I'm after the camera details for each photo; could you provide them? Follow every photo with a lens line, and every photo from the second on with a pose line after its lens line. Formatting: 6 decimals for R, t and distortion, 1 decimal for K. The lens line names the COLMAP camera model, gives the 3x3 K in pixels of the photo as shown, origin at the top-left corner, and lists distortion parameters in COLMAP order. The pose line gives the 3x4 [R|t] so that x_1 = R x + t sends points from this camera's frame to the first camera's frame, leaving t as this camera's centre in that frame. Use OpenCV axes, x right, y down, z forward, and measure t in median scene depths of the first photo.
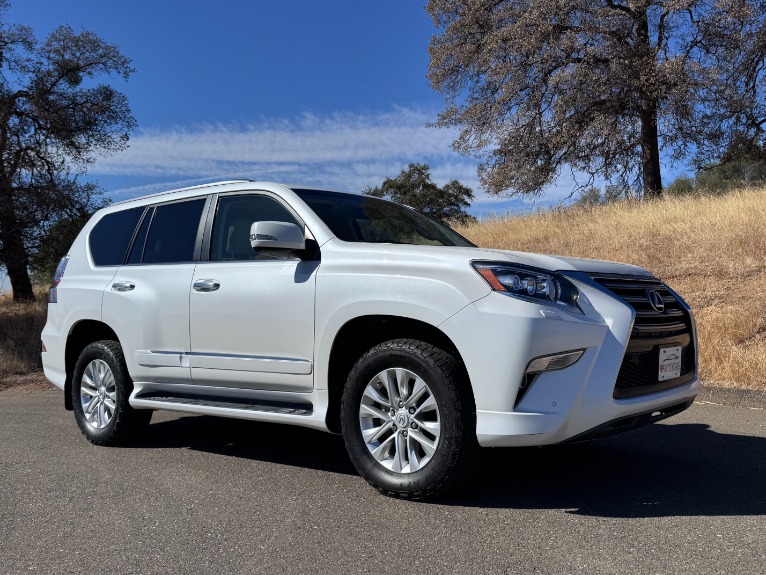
lens RADIAL K [[715.2, 0, 383.0], [0, 715.2, 287.5], [0, 0, 1]] dist [0.160233, -0.321467]
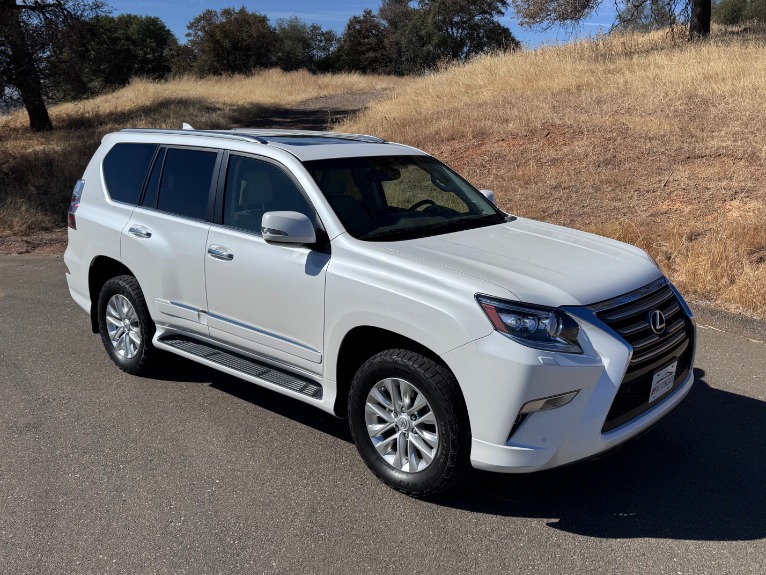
lens RADIAL K [[715.2, 0, 383.0], [0, 715.2, 287.5], [0, 0, 1]] dist [0.160233, -0.321467]
pose [[0.999113, 0.033924, -0.024944, 0.012662], [-0.026120, 0.963953, 0.264787, -0.248416], [0.033028, -0.263901, 0.963984, 0.014315]]
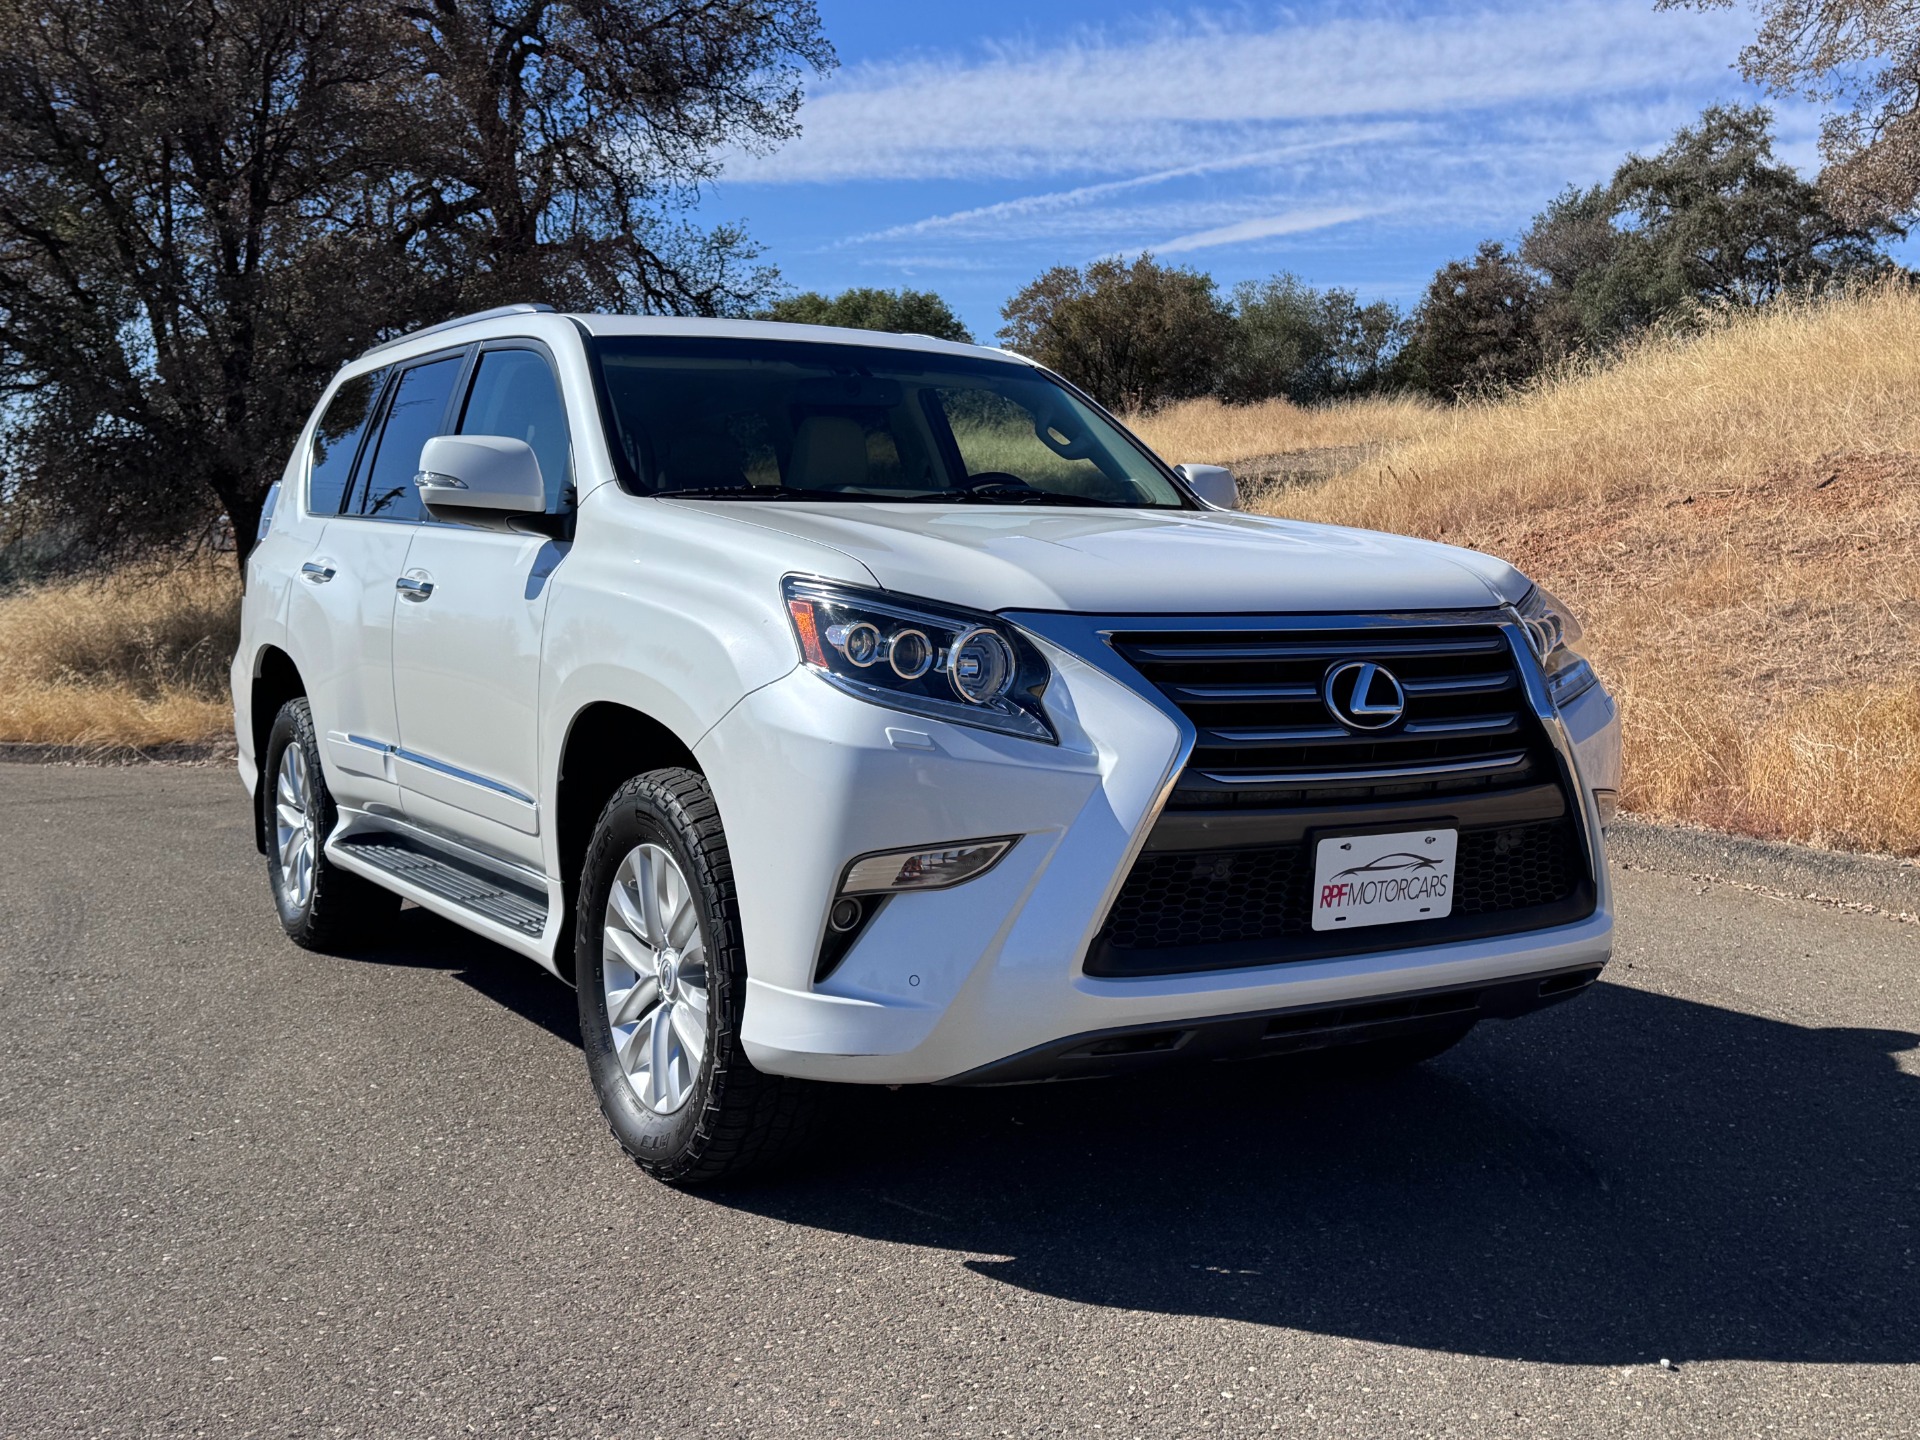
lens RADIAL K [[2001.4, 0, 972.1], [0, 2001.4, 719.5], [0, 0, 1]] dist [0.223337, -0.506033]
pose [[0.945001, 0.046552, -0.323739, 0.439830], [-0.008820, 0.993086, 0.117055, -0.067819], [0.326950, -0.107762, 0.938878, 0.044879]]
